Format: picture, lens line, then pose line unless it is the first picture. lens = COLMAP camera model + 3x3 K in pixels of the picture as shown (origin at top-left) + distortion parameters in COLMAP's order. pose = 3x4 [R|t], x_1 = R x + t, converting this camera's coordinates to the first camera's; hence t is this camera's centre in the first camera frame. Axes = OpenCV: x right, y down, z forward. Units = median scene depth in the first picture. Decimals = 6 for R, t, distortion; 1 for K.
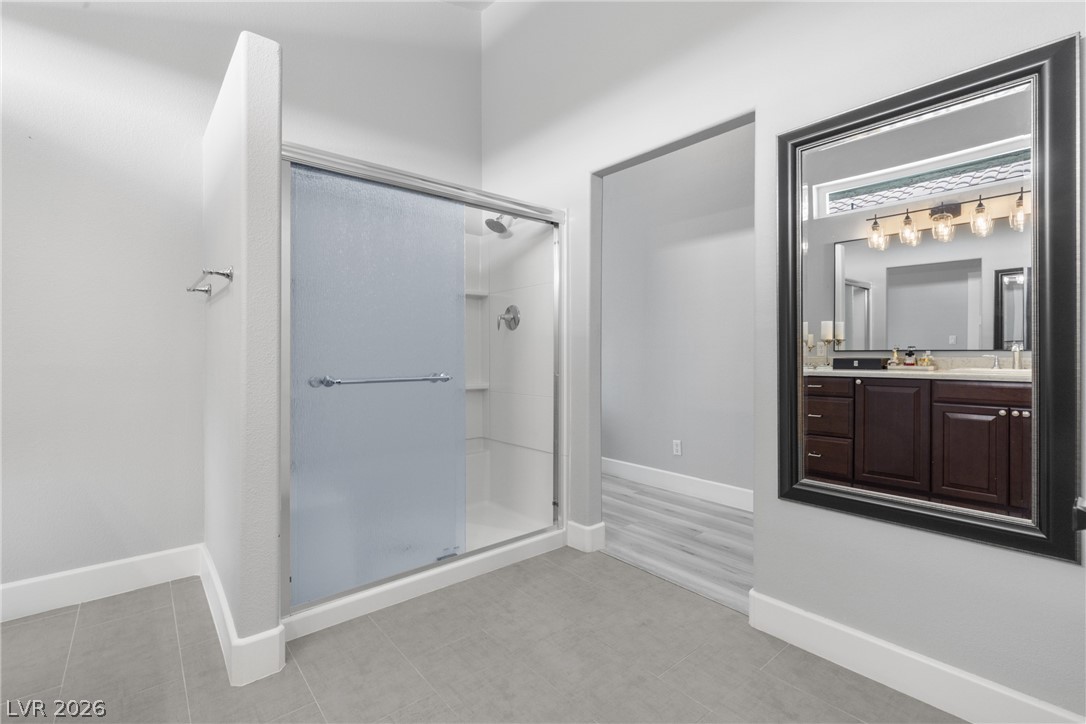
lens RADIAL K [[484.9, 0, 546.6], [0, 484.9, 360.0], [0, 0, 1]] dist [0.004783, -0.000460]
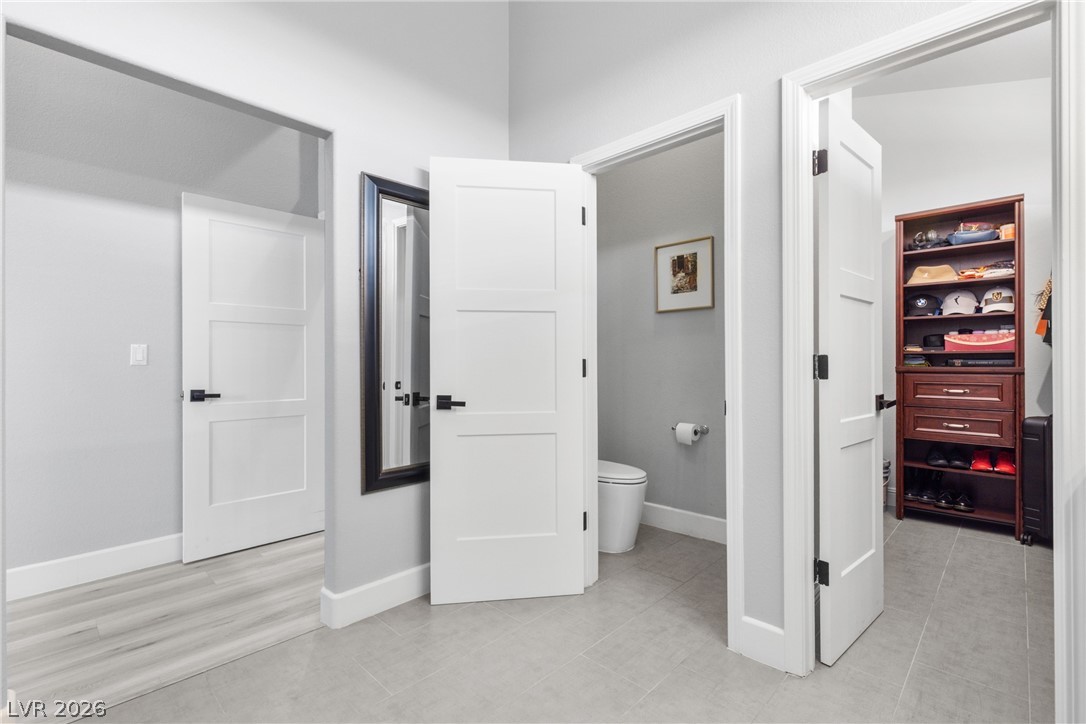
lens RADIAL K [[484.9, 0, 546.6], [0, 484.9, 360.0], [0, 0, 1]] dist [0.004783, -0.000460]
pose [[-0.096779, 0.005422, 0.995291, -0.476307], [0.017158, 0.999846, -0.003778, -0.011079], [-0.995158, 0.016712, -0.096857, 0.468461]]
